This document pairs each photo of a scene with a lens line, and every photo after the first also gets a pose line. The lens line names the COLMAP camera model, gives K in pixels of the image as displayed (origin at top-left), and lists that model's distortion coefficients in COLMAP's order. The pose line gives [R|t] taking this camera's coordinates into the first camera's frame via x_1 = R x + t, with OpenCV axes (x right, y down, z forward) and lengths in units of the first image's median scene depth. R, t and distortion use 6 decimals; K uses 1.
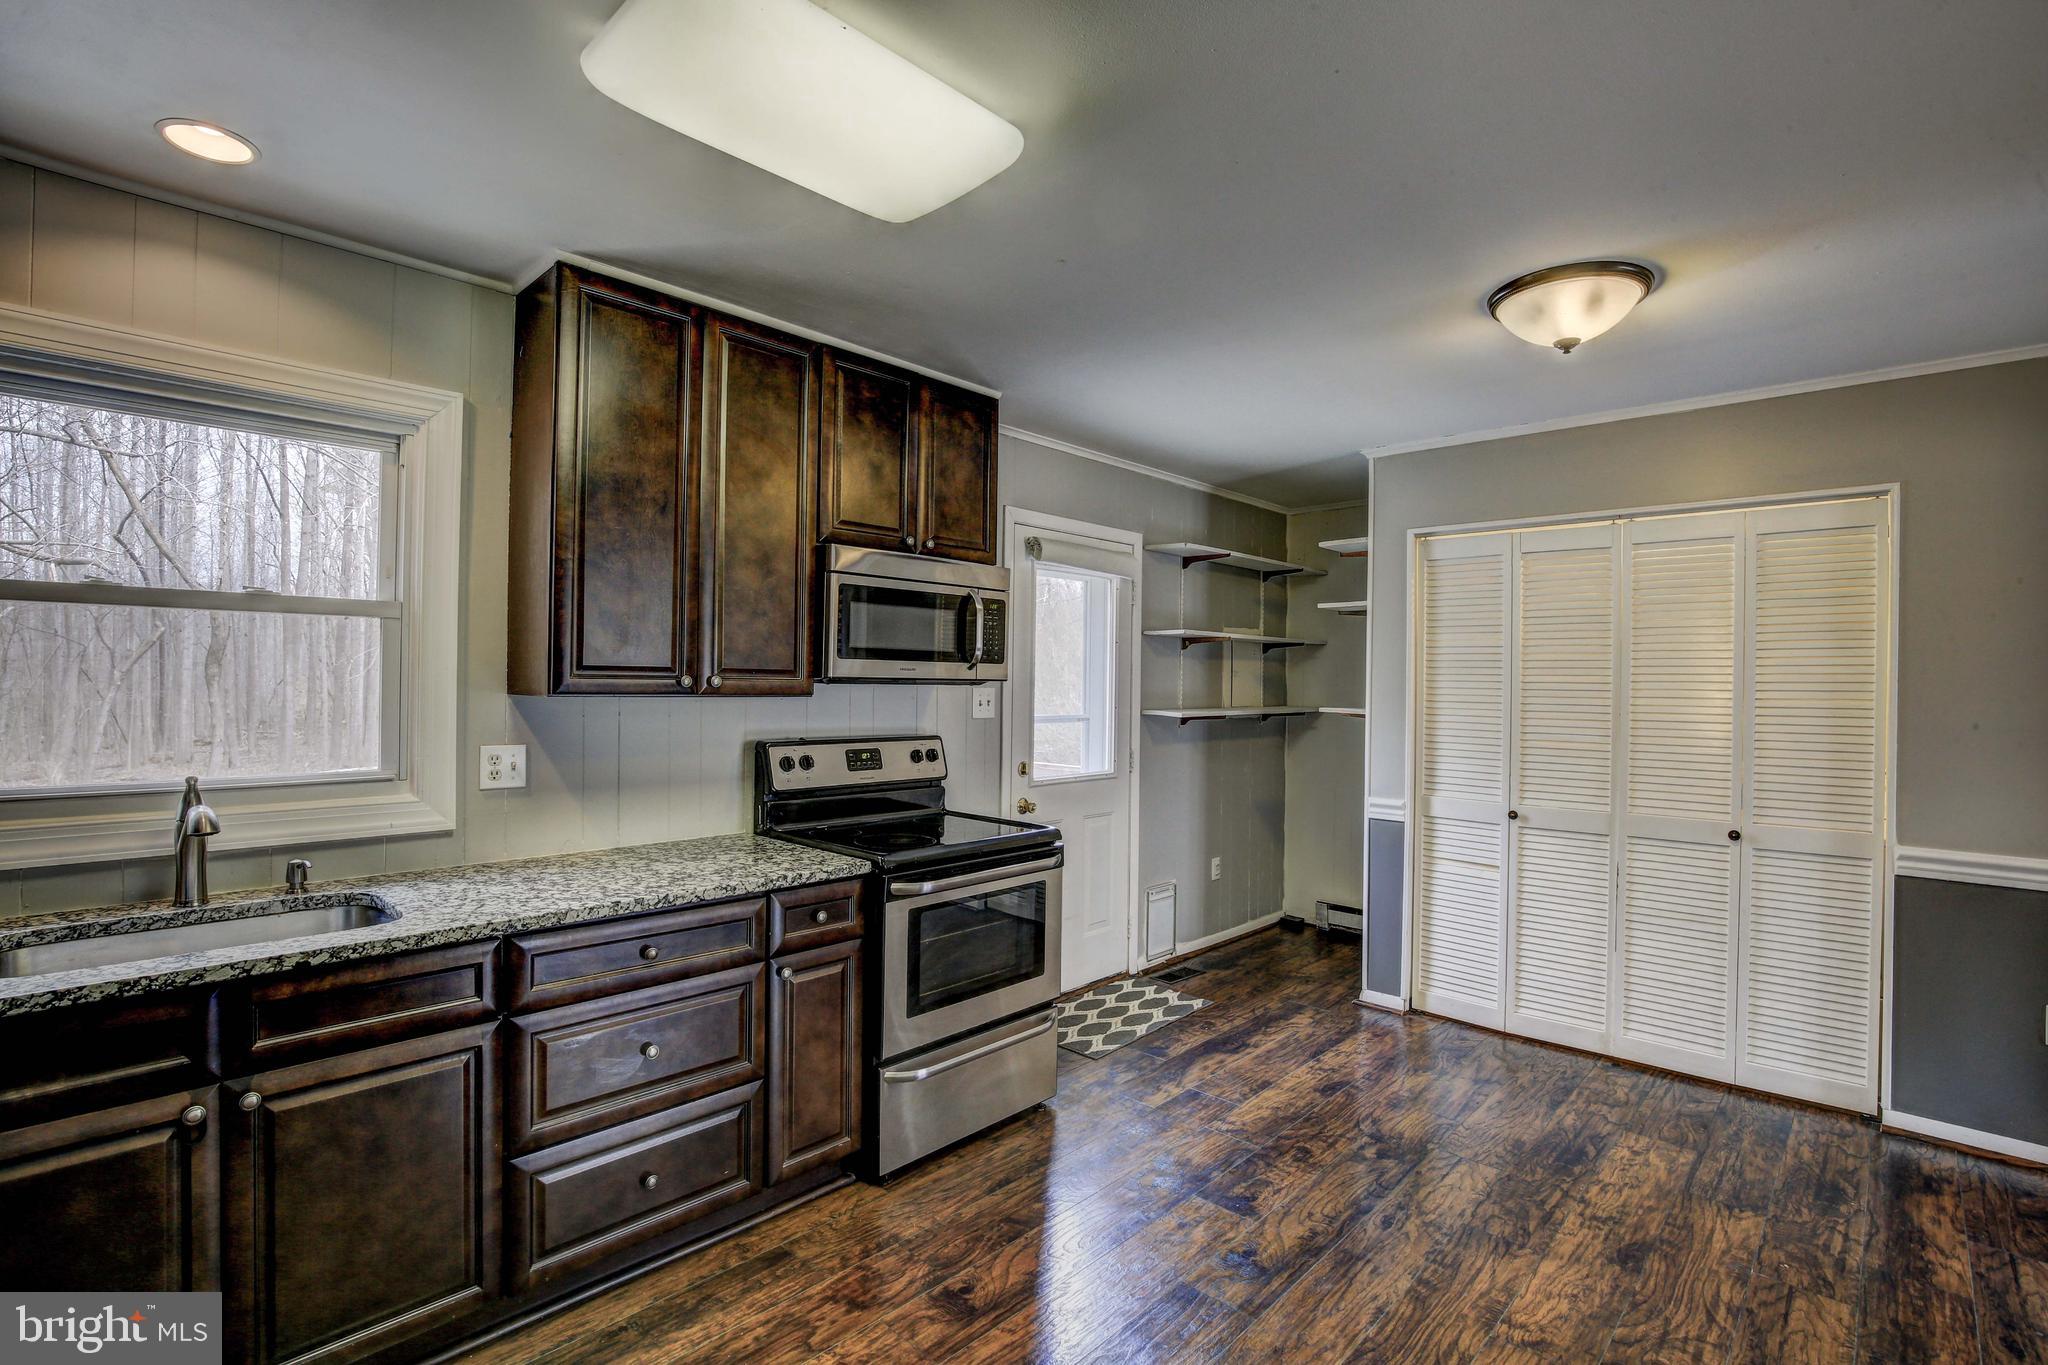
lens RADIAL K [[948.7, 0, 1005.2], [0, 948.7, 673.9], [0, 0, 1]] dist [-0.031933, 0.005884]
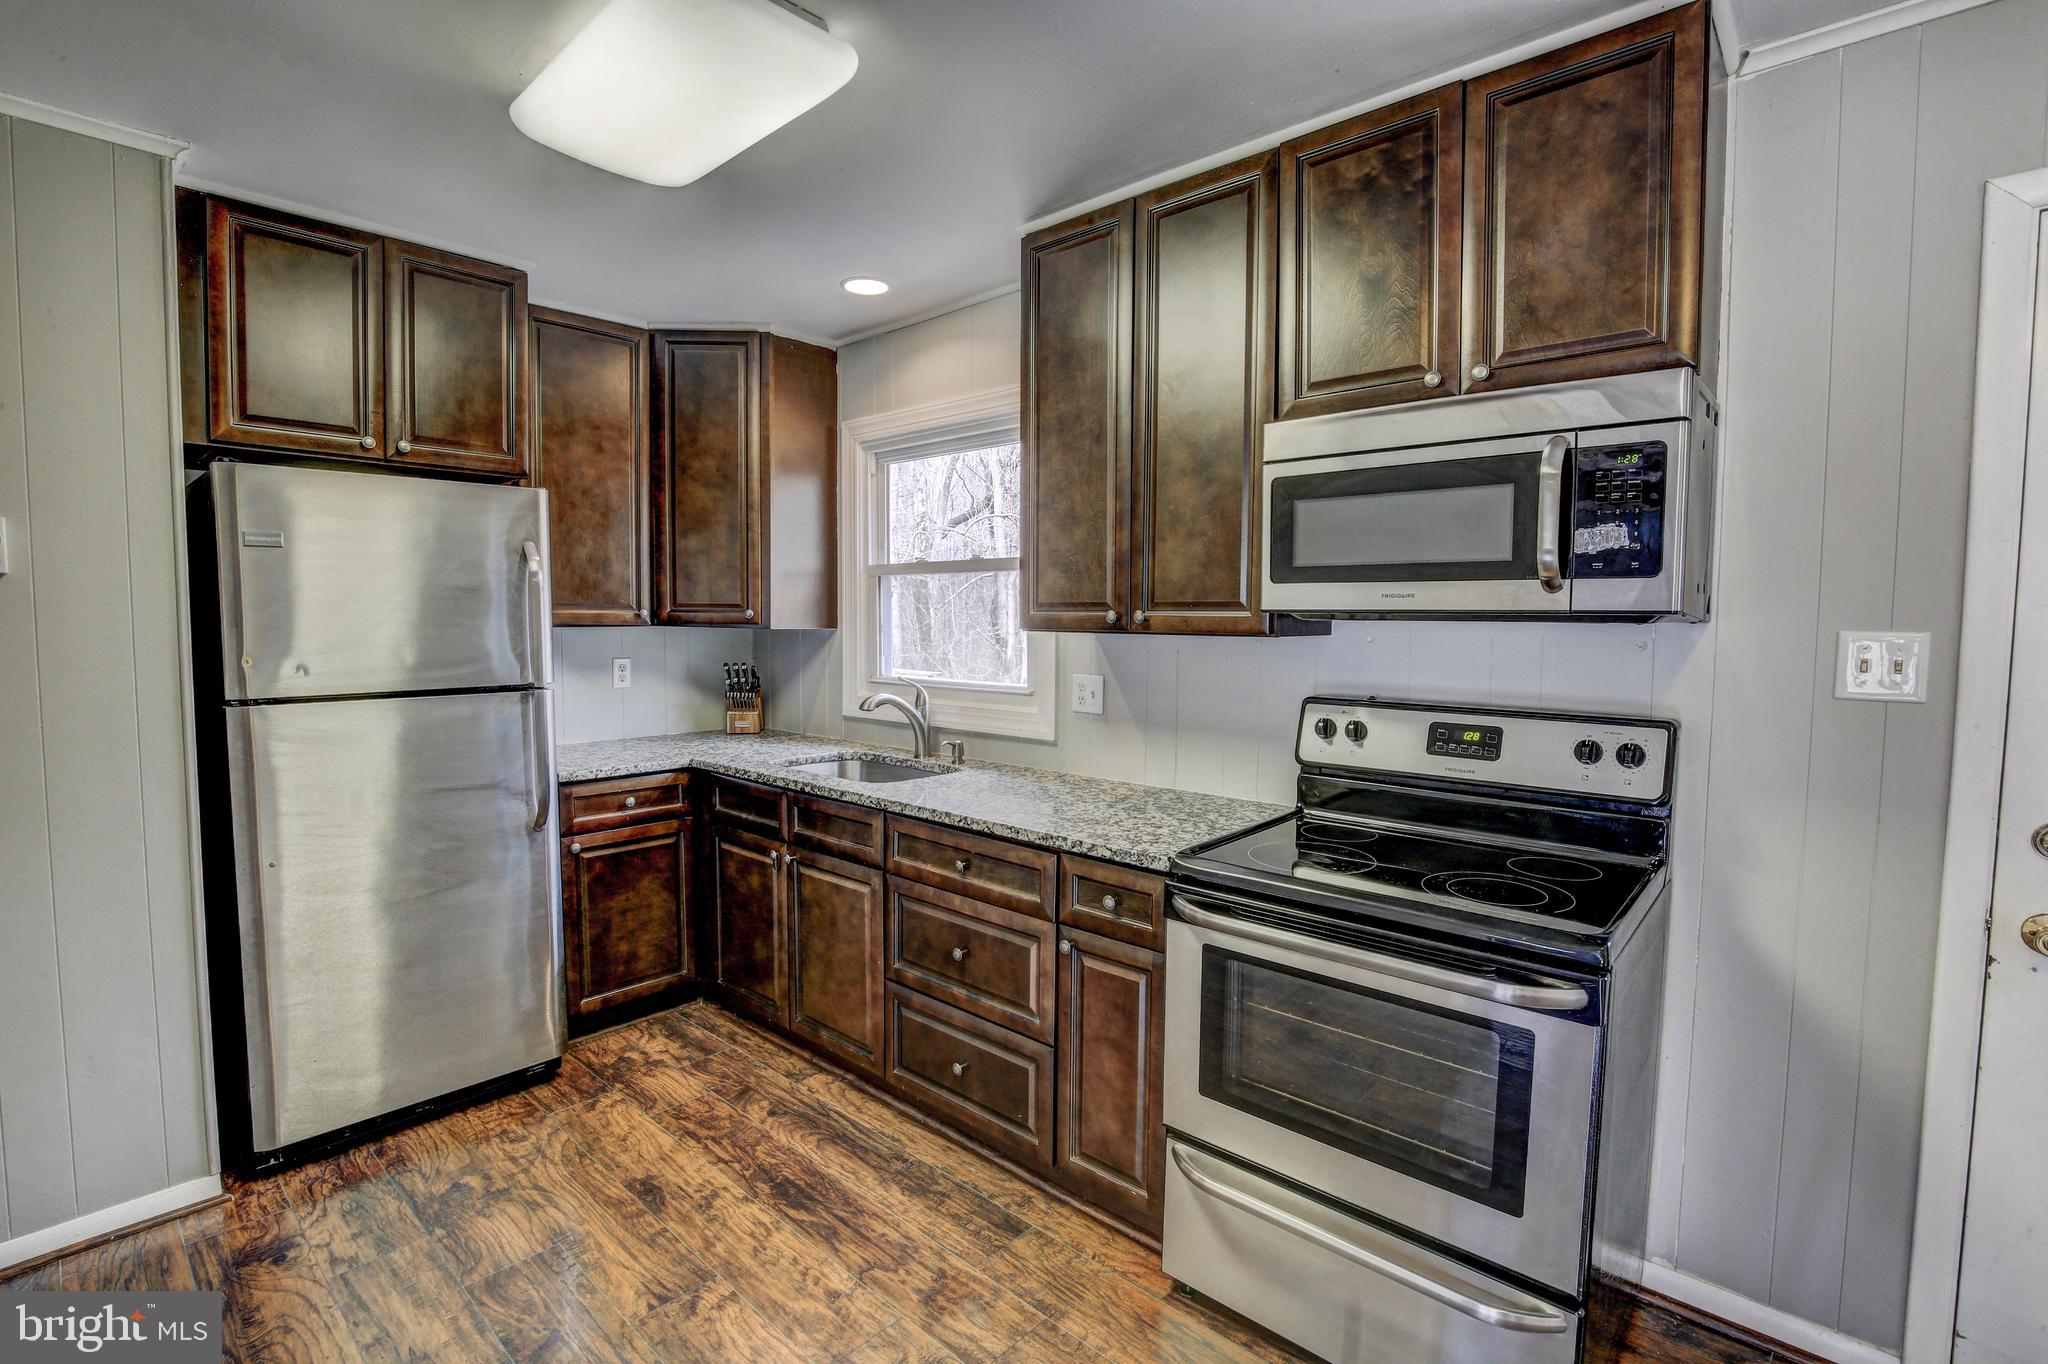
lens RADIAL K [[948.7, 0, 1011.9], [0, 948.7, 676.4], [0, 0, 1]] dist [-0.031933, 0.005884]
pose [[0.018659, 0.053846, -0.998375, 0.473704], [0.004522, 0.998534, 0.053939, 0.012225], [0.999816, -0.005522, 0.018389, 0.695201]]
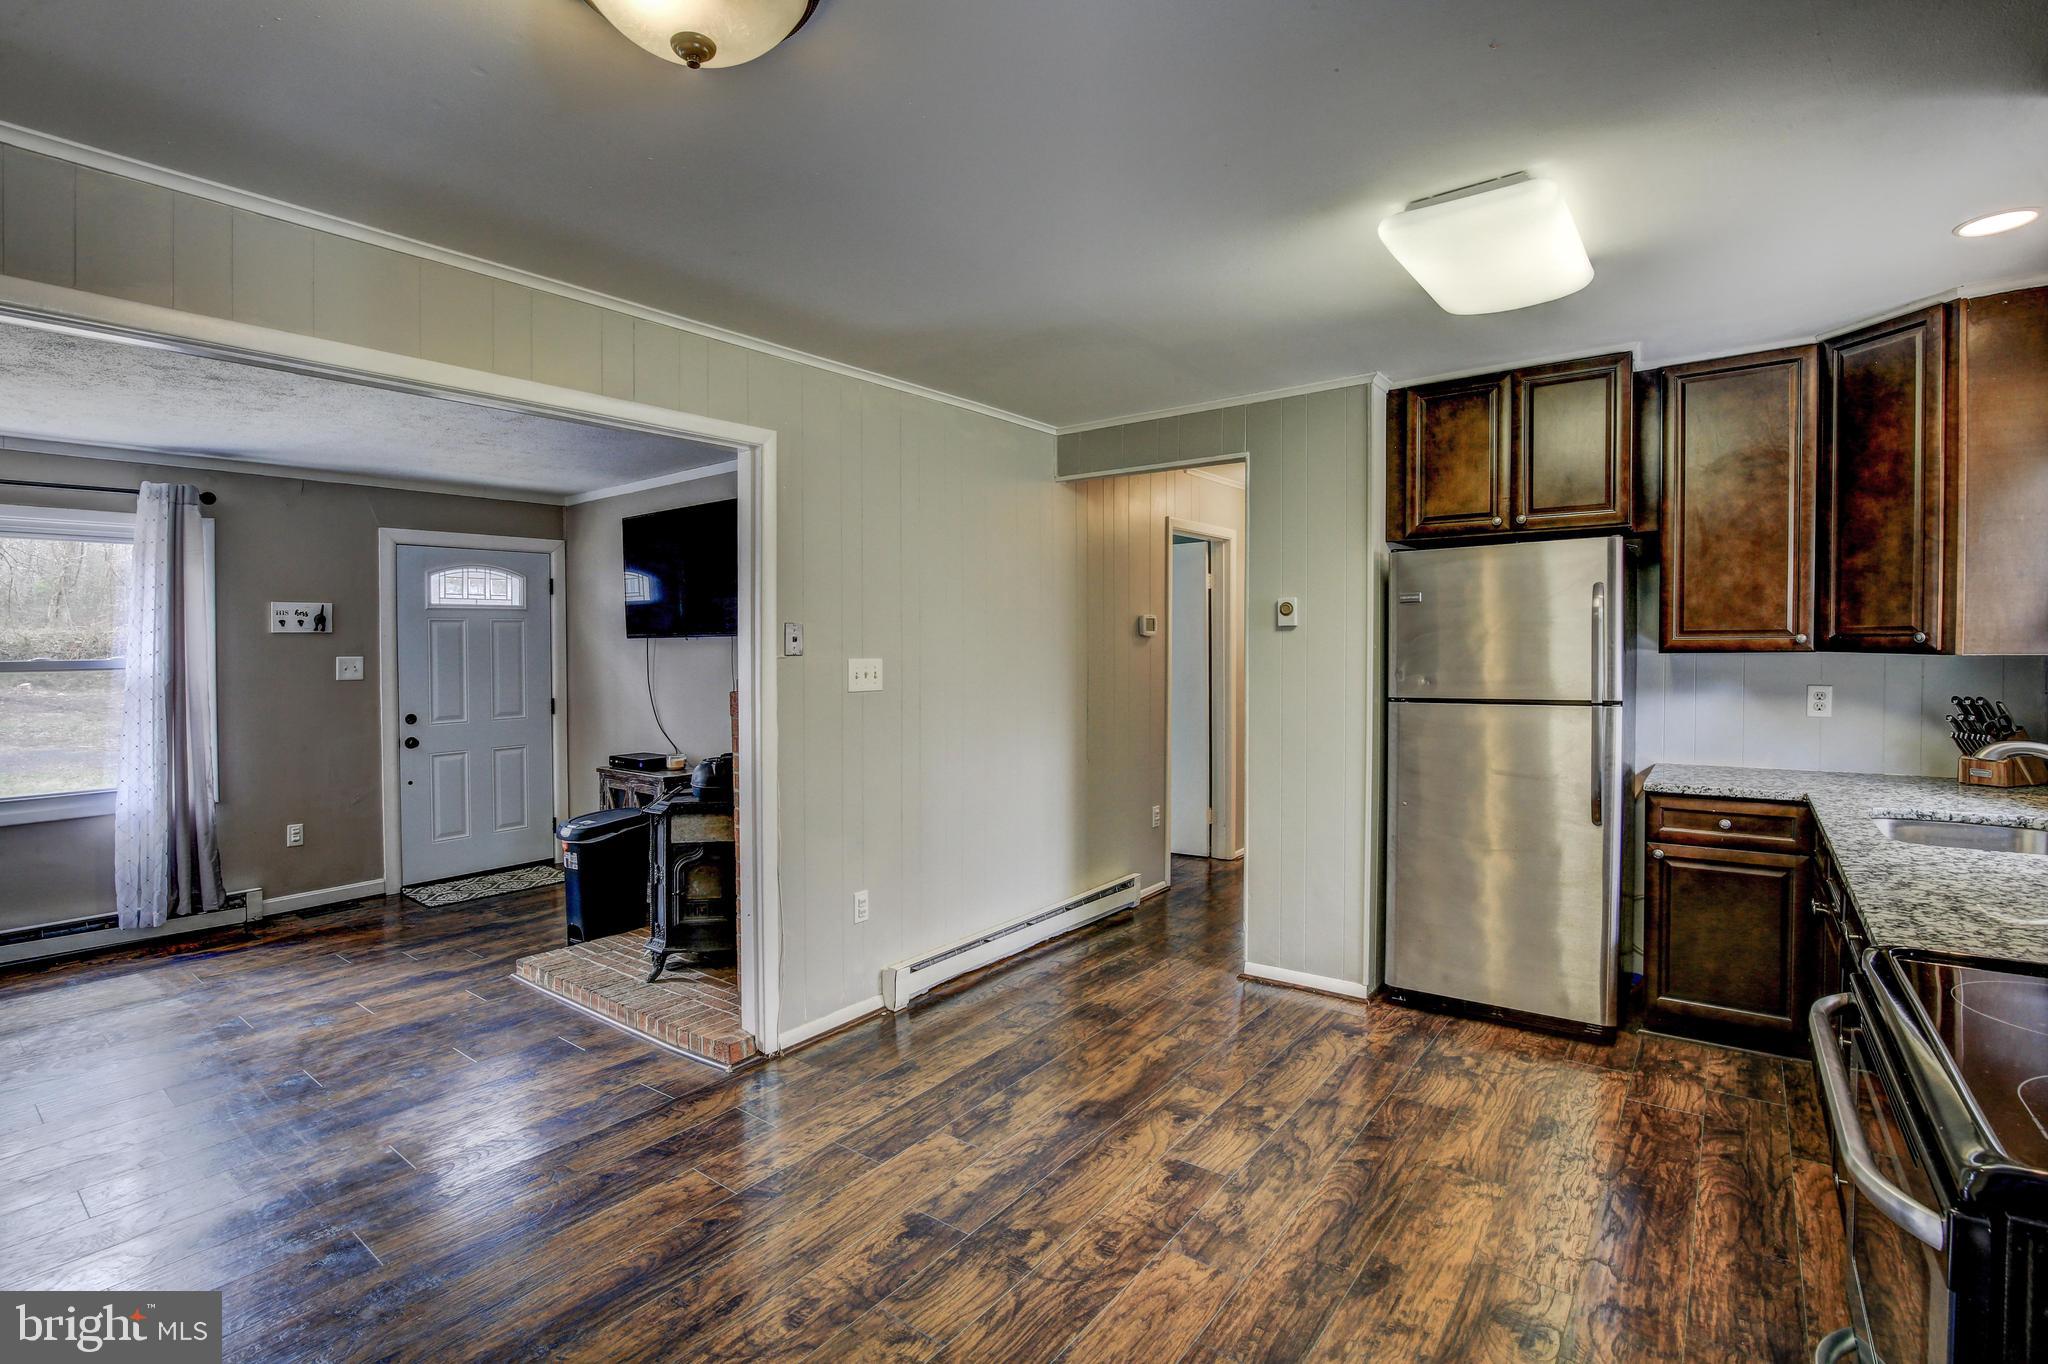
lens RADIAL K [[948.7, 0, 1015.5], [0, 948.7, 643.9], [0, 0, 1]] dist [-0.031933, 0.005884]
pose [[-0.993836, 0.002398, -0.110837, 0.350186], [0.004131, 0.999873, -0.015413, 0.014357], [0.110786, -0.015776, -0.993719, 1.214930]]
